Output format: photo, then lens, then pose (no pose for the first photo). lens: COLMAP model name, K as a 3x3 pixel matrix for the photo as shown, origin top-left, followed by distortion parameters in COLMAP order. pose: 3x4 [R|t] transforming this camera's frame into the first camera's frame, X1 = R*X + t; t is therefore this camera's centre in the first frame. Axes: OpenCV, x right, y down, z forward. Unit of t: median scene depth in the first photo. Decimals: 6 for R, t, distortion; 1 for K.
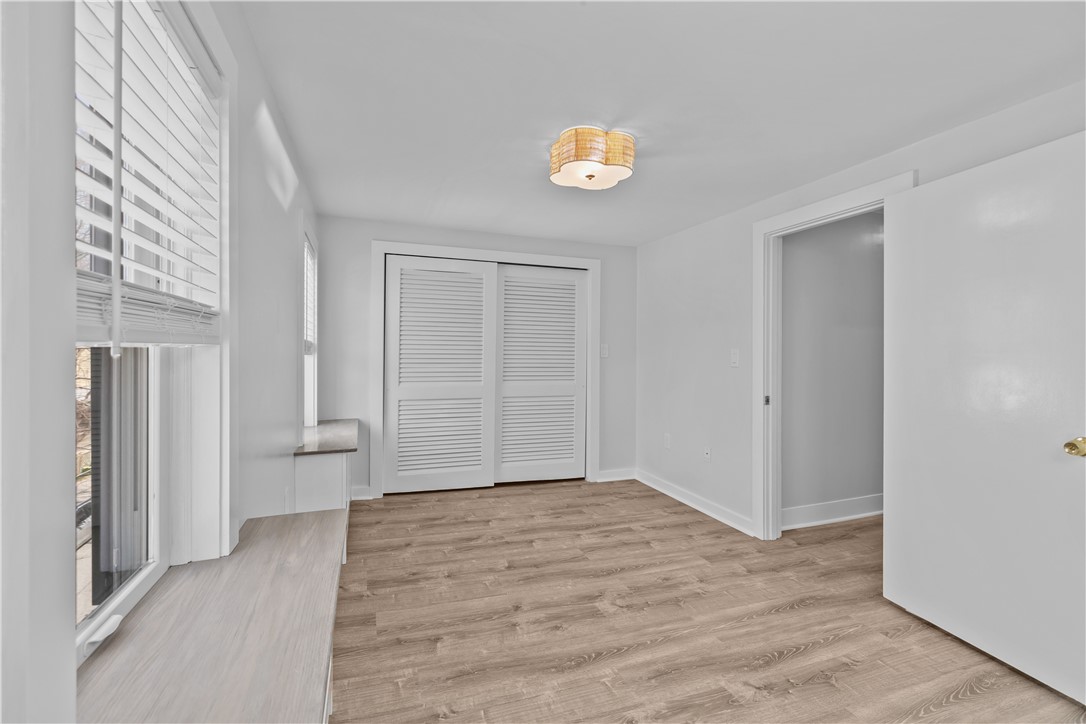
lens RADIAL K [[494.9, 0, 549.2], [0, 494.9, 353.5], [0, 0, 1]] dist [0.007982, -0.002625]
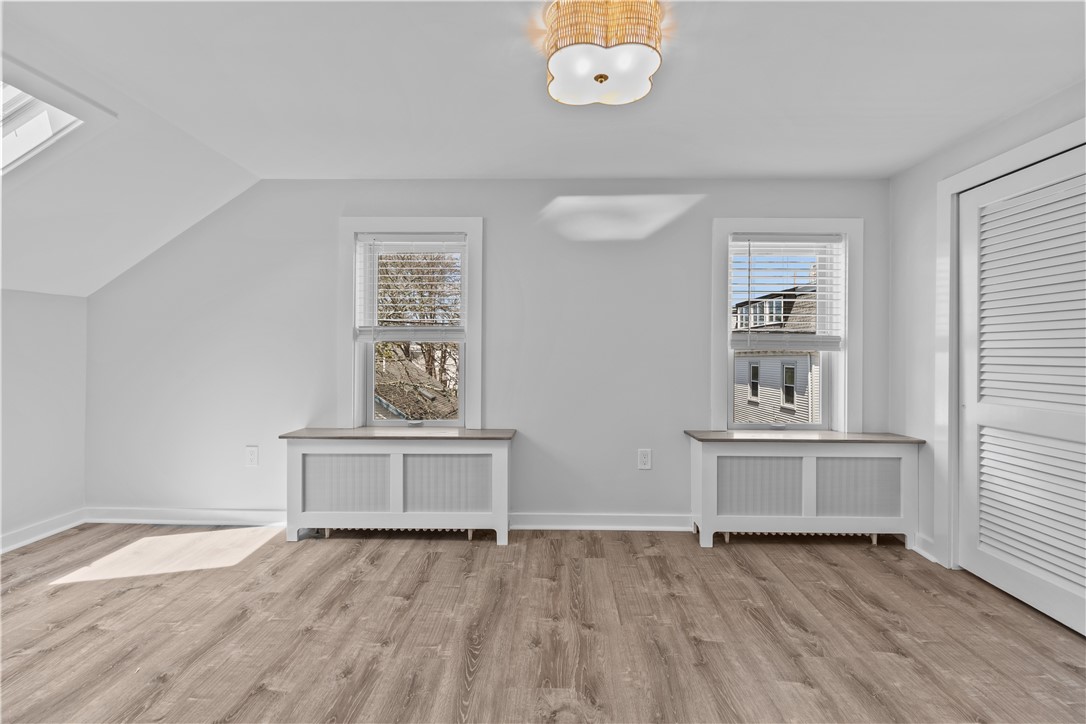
lens RADIAL K [[494.9, 0, 550.8], [0, 494.9, 359.0], [0, 0, 1]] dist [0.007982, -0.002625]
pose [[-0.379942, 0.000802, -0.925010, 0.767787], [-0.012537, 0.999903, 0.006016, 0.026959], [0.924925, 0.013883, -0.379896, 1.240783]]
